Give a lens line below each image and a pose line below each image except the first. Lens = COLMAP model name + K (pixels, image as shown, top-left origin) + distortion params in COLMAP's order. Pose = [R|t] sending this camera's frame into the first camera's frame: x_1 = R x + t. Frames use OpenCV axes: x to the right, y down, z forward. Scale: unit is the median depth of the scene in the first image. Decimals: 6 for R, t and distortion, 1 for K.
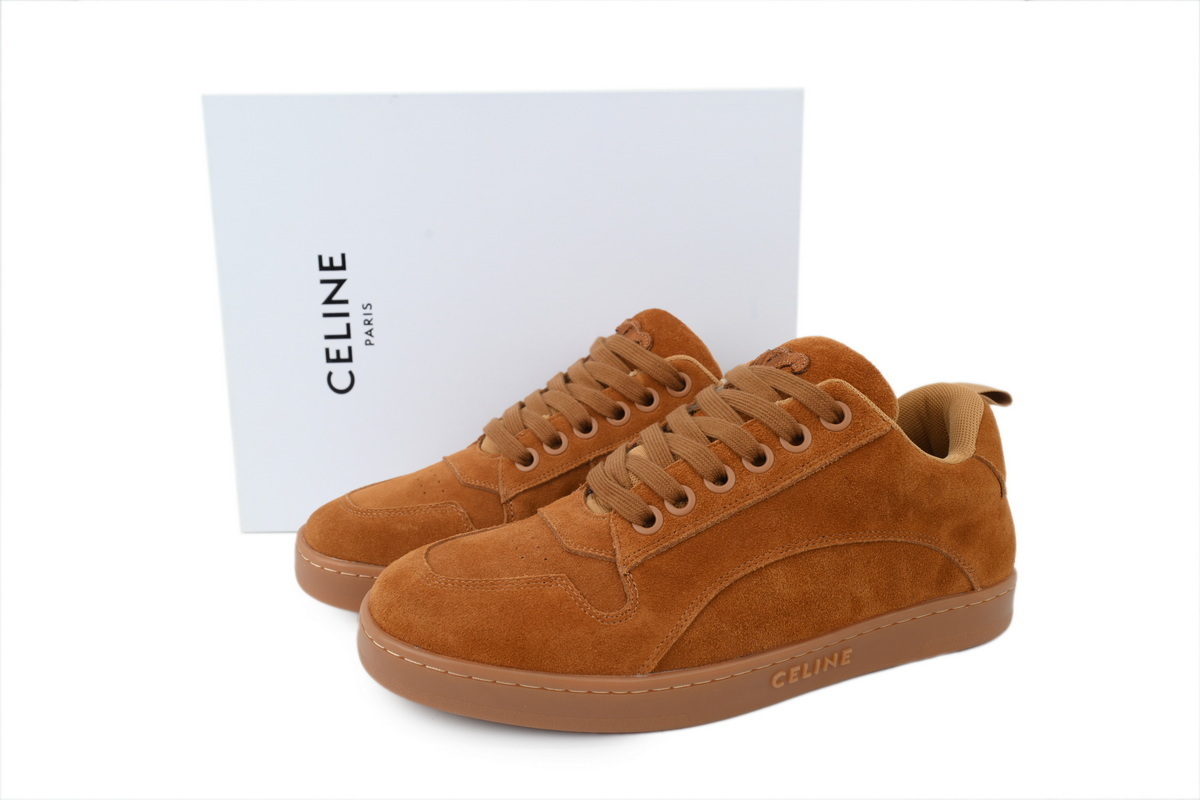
lens RADIAL K [[970.3, 0, 600.0], [0, 970.3, 400.0], [0, 0, 1]] dist [-0.001783, -0.005537]
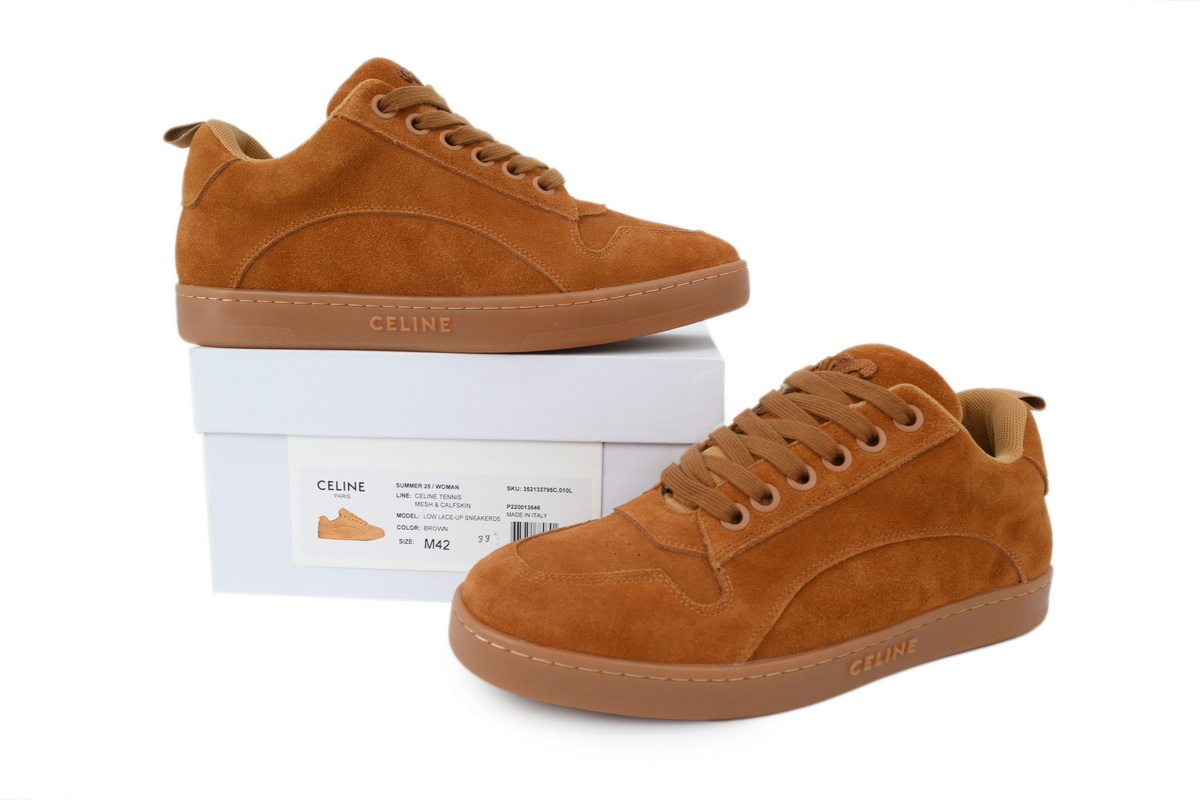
lens RADIAL K [[970.3, 0, 600.0], [0, 970.3, 400.0], [0, 0, 1]] dist [-0.001783, -0.005537]
pose [[0.997757, 0.003752, 0.066833, -0.166677], [-0.003126, 0.999950, -0.009461, 0.007461], [-0.066865, 0.009231, 0.997719, -0.039763]]
